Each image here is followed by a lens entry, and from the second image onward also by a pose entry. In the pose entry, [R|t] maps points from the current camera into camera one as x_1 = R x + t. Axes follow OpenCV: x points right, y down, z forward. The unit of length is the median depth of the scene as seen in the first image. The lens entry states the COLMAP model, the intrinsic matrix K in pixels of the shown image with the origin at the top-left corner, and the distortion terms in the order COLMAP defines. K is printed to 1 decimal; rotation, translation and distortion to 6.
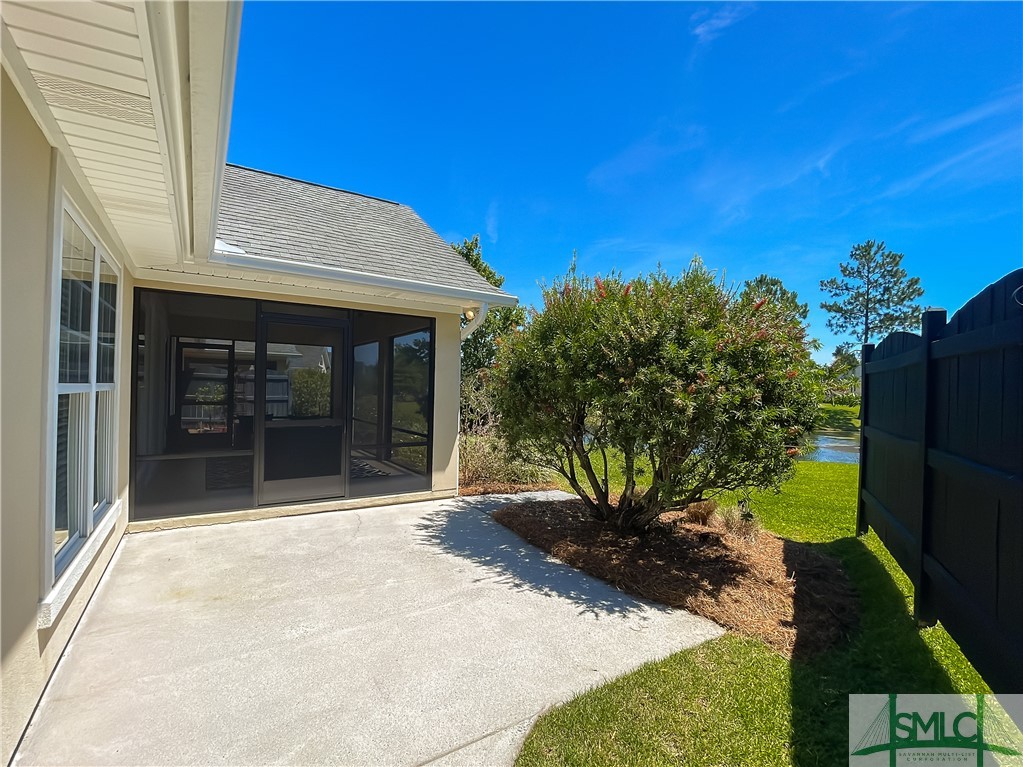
lens RADIAL K [[468.8, 0, 512.7], [0, 468.8, 384.0], [0, 0, 1]] dist [-0.021863, -0.001250]
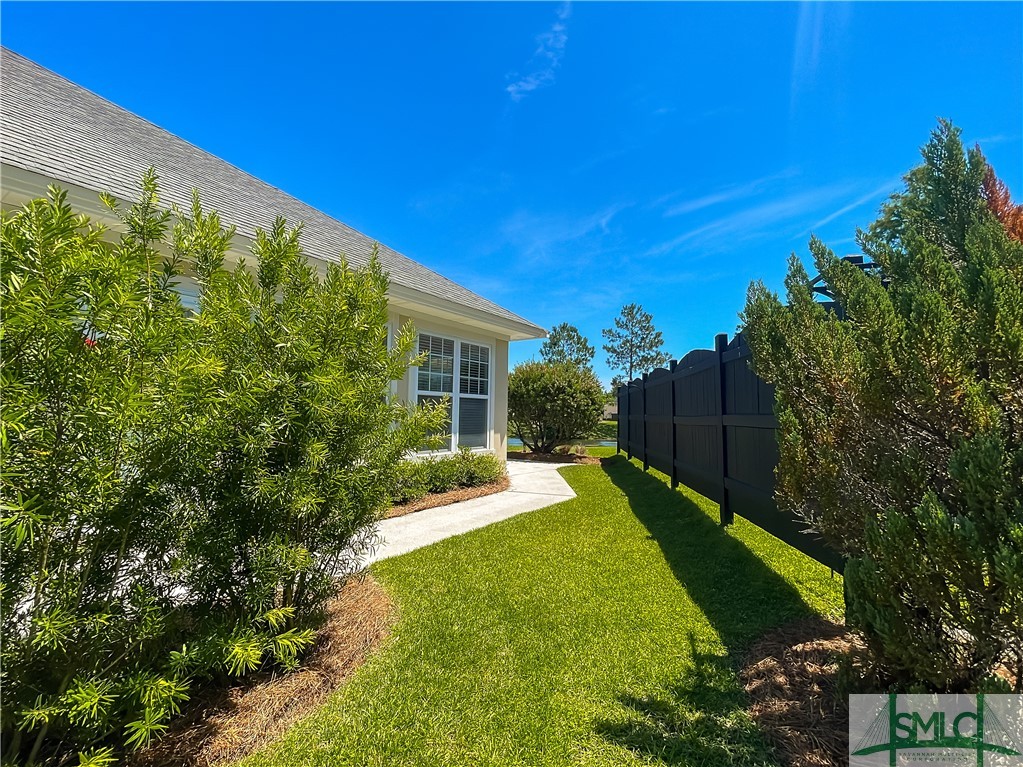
lens RADIAL K [[468.8, 0, 510.6], [0, 468.8, 384.4], [0, 0, 1]] dist [-0.021863, -0.001250]
pose [[0.924208, 0.023153, 0.381187, -0.103601], [-0.005641, 0.998879, -0.046993, 0.004169], [-0.381848, 0.041281, 0.923303, -0.155742]]
